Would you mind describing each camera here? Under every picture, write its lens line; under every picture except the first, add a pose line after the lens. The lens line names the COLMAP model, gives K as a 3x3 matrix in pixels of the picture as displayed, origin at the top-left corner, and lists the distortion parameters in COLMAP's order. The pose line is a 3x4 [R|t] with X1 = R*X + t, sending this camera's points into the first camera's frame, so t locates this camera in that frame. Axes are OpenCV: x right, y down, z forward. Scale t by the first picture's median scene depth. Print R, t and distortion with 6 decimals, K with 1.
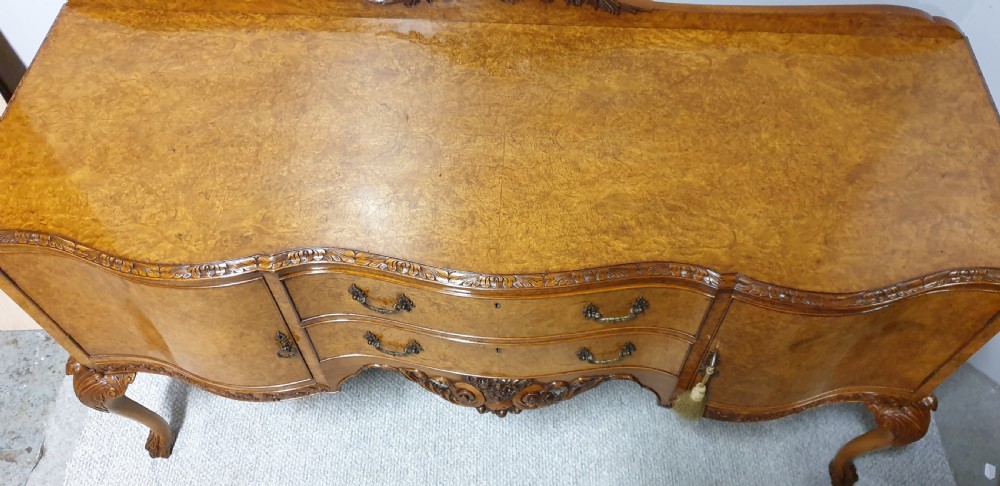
lens RADIAL K [[778.1, 0, 522.6], [0, 778.1, 238.0], [0, 0, 1]] dist [0.011339, -0.007593]
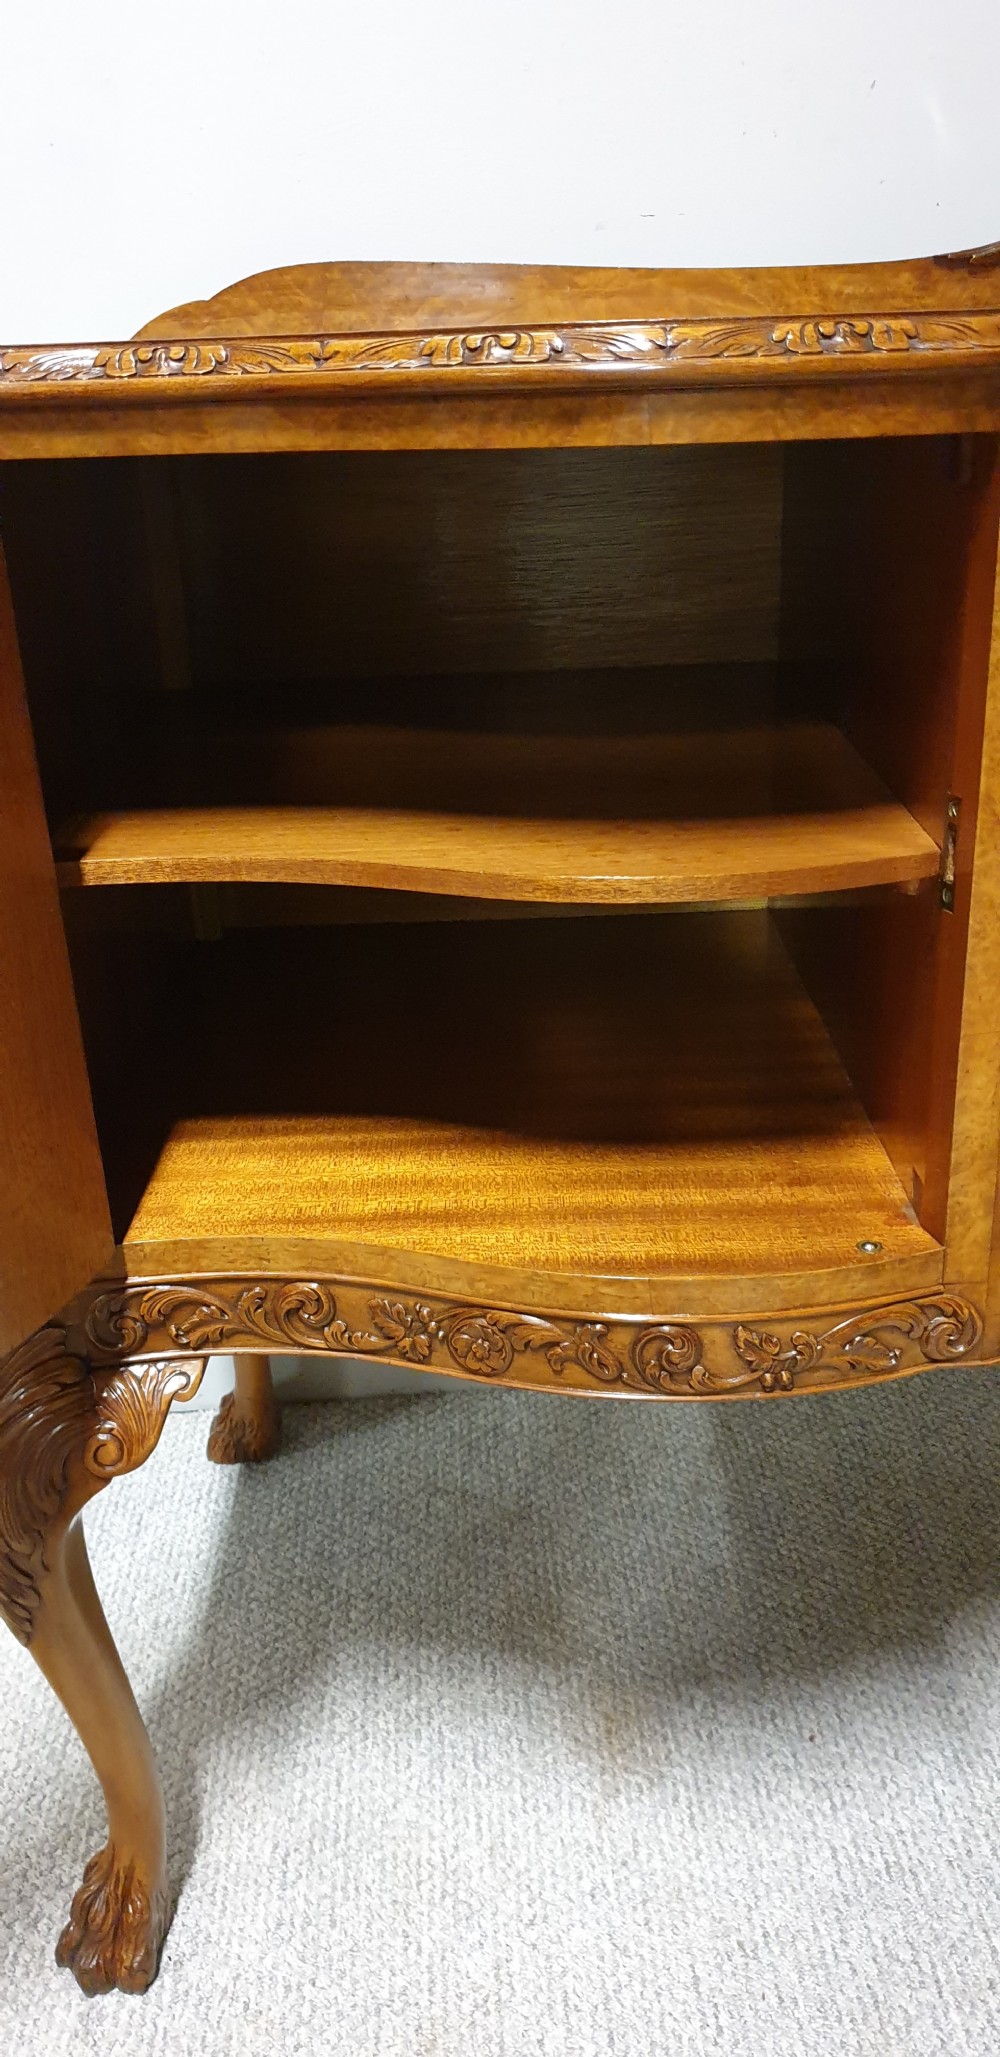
lens RADIAL K [[1600.5, 0, 525.2], [0, 1600.5, 1048.8], [0, 0, 1]] dist [0.011339, -0.007593]
pose [[0.997748, -0.065433, 0.014746, -0.453159], [0.063047, 0.839877, -0.539103, 0.443571], [0.022890, 0.538819, 0.842111, 0.572909]]
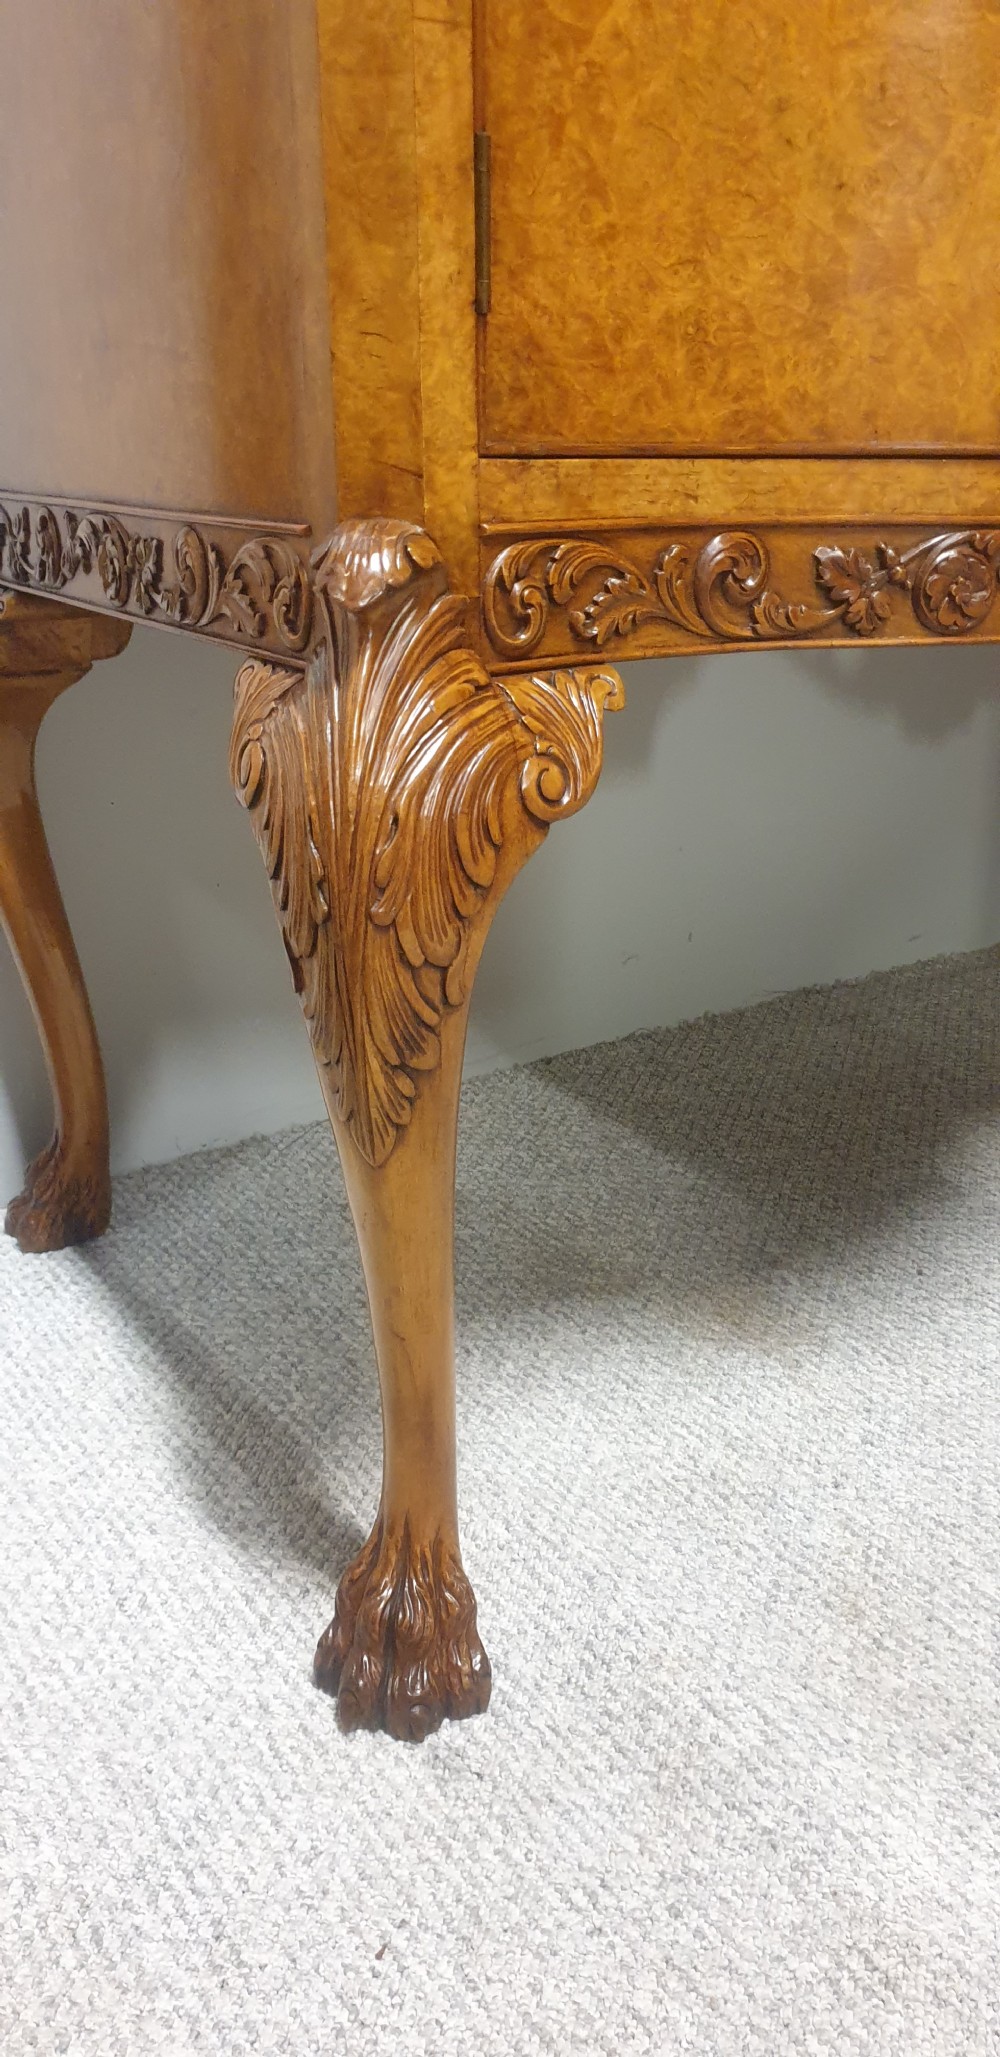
lens RADIAL K [[1600.5, 0, 526.3], [0, 1600.5, 1057.5], [0, 0, 1]] dist [0.011339, -0.007593]
pose [[0.829896, -0.224326, 0.510834, -0.846901], [0.471433, 0.771612, -0.427044, 0.463753], [-0.298368, 0.595226, 0.746112, 0.900845]]
